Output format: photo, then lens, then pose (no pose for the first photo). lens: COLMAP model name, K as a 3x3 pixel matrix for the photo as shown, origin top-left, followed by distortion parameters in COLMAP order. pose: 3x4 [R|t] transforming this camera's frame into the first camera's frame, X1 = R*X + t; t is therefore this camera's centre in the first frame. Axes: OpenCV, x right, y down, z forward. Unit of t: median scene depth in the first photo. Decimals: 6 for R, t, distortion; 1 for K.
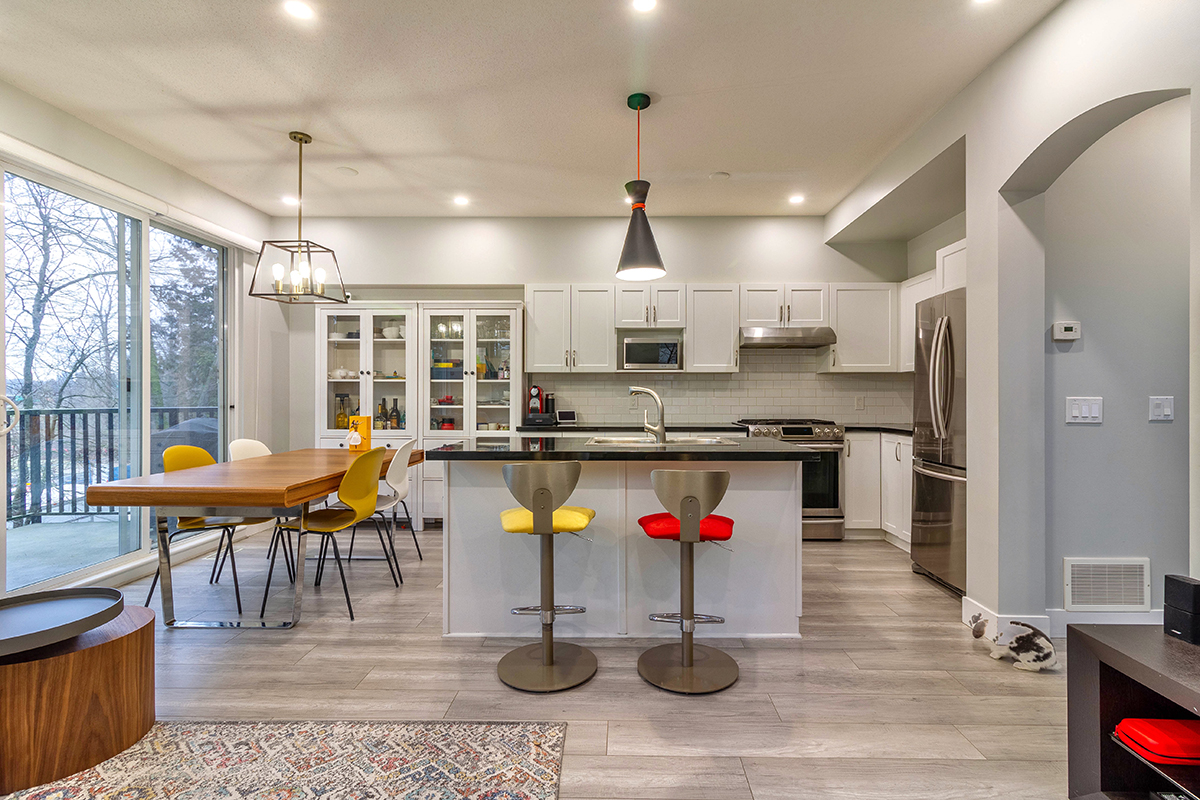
lens RADIAL K [[573.7, 0, 599.1], [0, 573.7, 393.2], [0, 0, 1]] dist [0.002559, 0.000881]
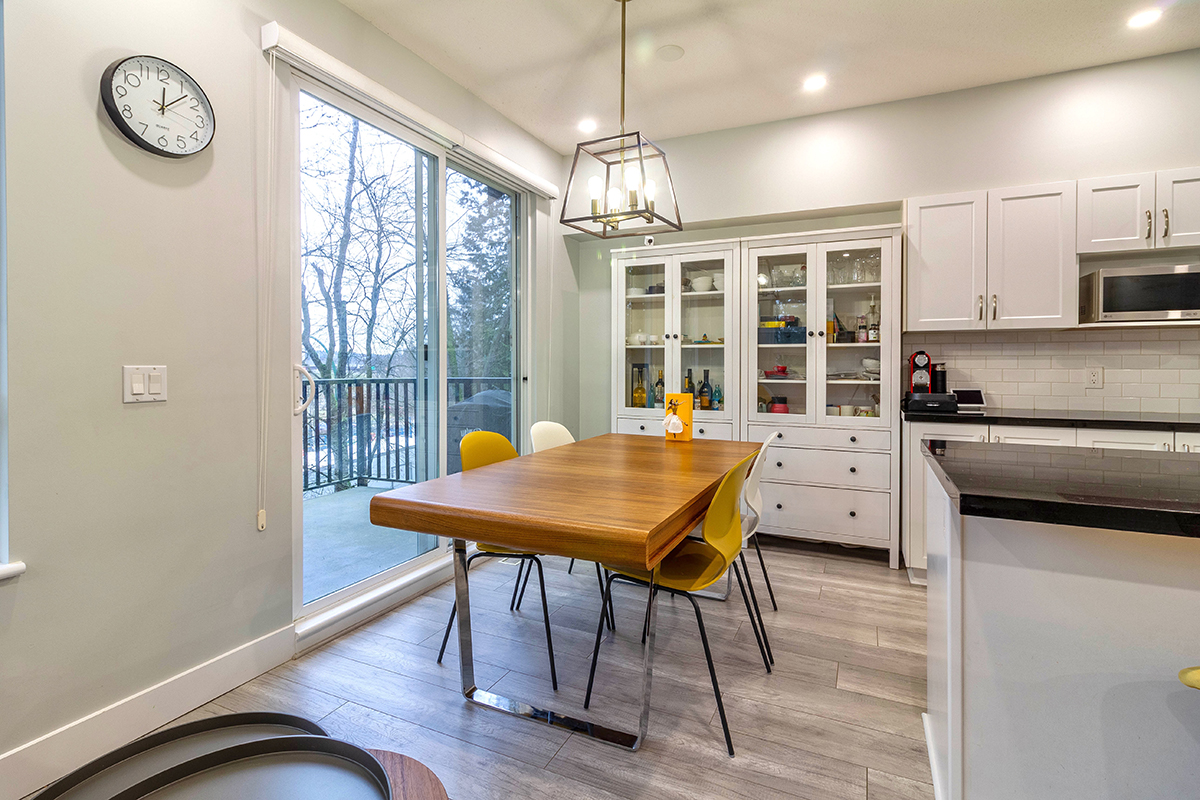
lens RADIAL K [[564.6, 0, 603.9], [0, 564.6, 368.3], [0, 0, 1]] dist [0.003322, 0.000809]
pose [[0.922869, 0.003155, -0.385101, -0.199594], [-0.000299, 0.999972, 0.007476, 0.001774], [0.385113, -0.006784, 0.922844, 0.259573]]
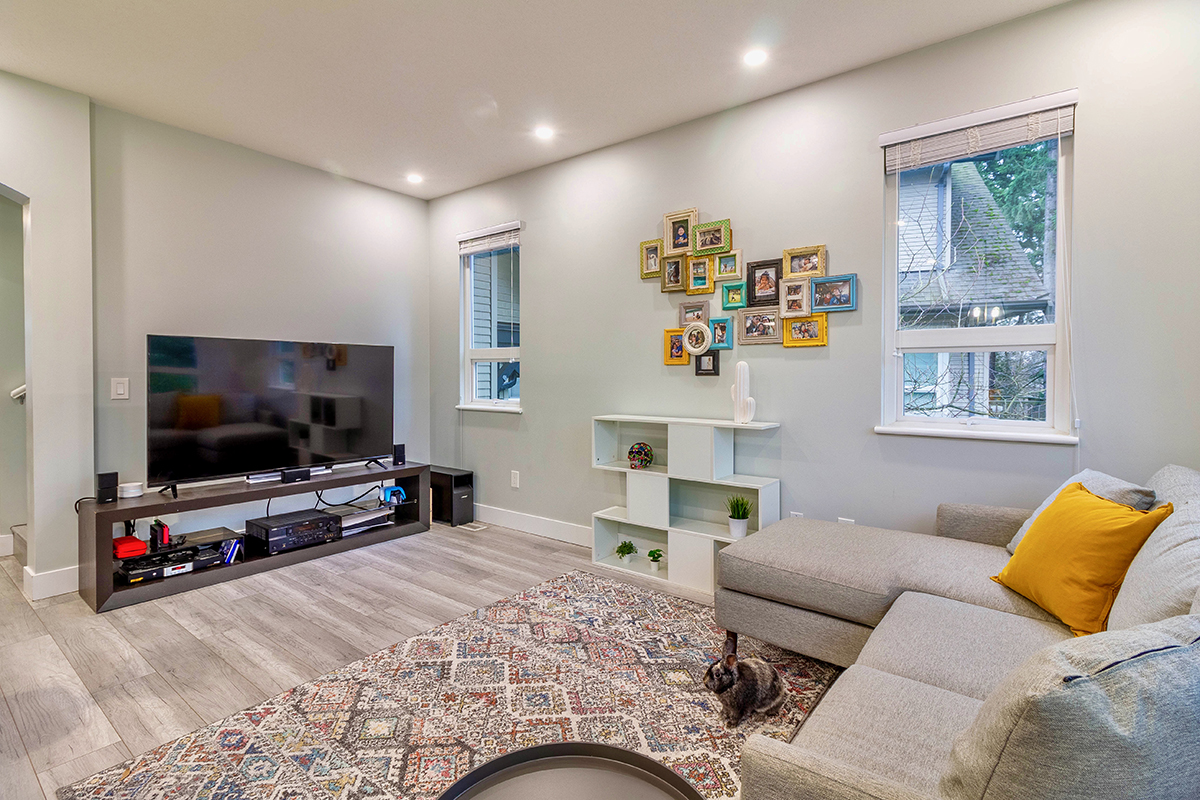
lens RADIAL K [[560.7, 0, 603.1], [0, 560.7, 399.1], [0, 0, 1]] dist [0.003982, 0.000190]
pose [[-0.810146, -0.021596, 0.585830, -0.456970], [-0.002642, 0.999446, 0.033189, 0.000233], [-0.586222, 0.025340, -0.809754, 0.478696]]
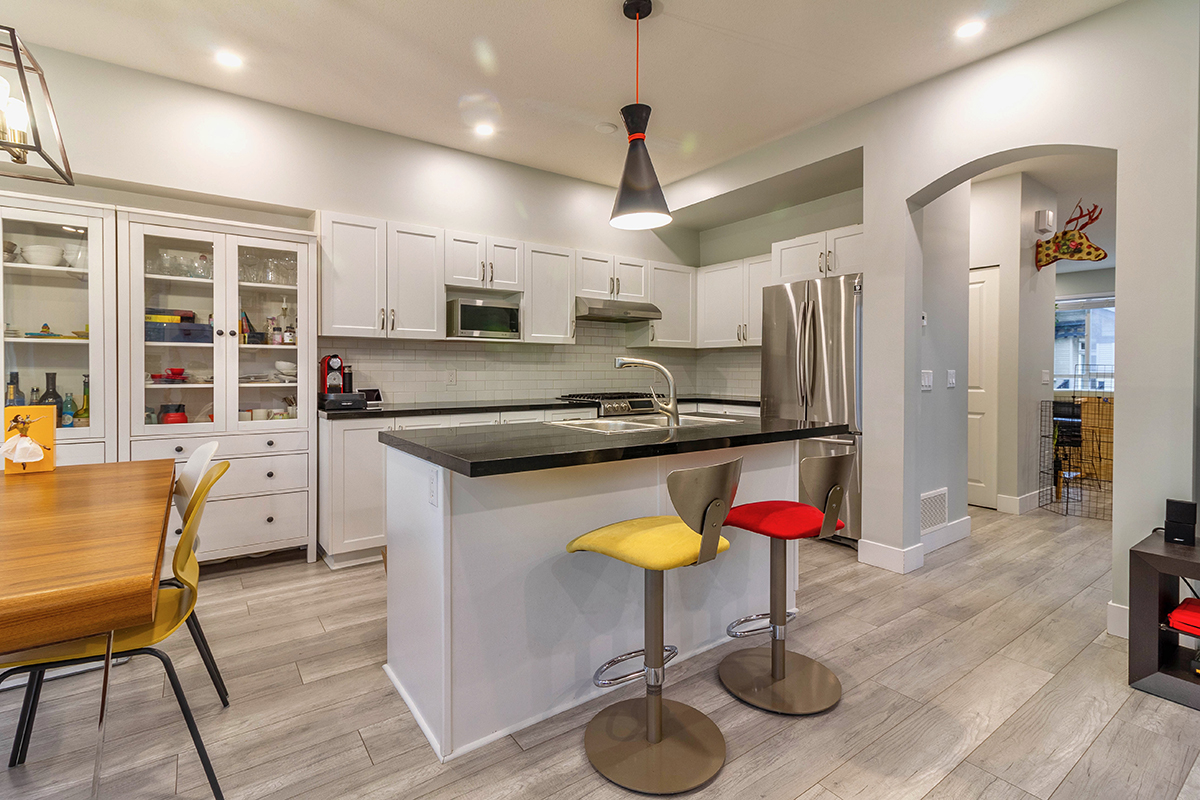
lens RADIAL K [[564.9, 0, 601.6], [0, 564.9, 375.3], [0, 0, 1]] dist [0.003254, 0.000821]
pose [[0.789322, -0.004362, 0.613964, -0.284030], [-0.004130, 0.999914, 0.012414, 0.002399], [-0.613966, -0.012334, 0.789236, 0.238590]]
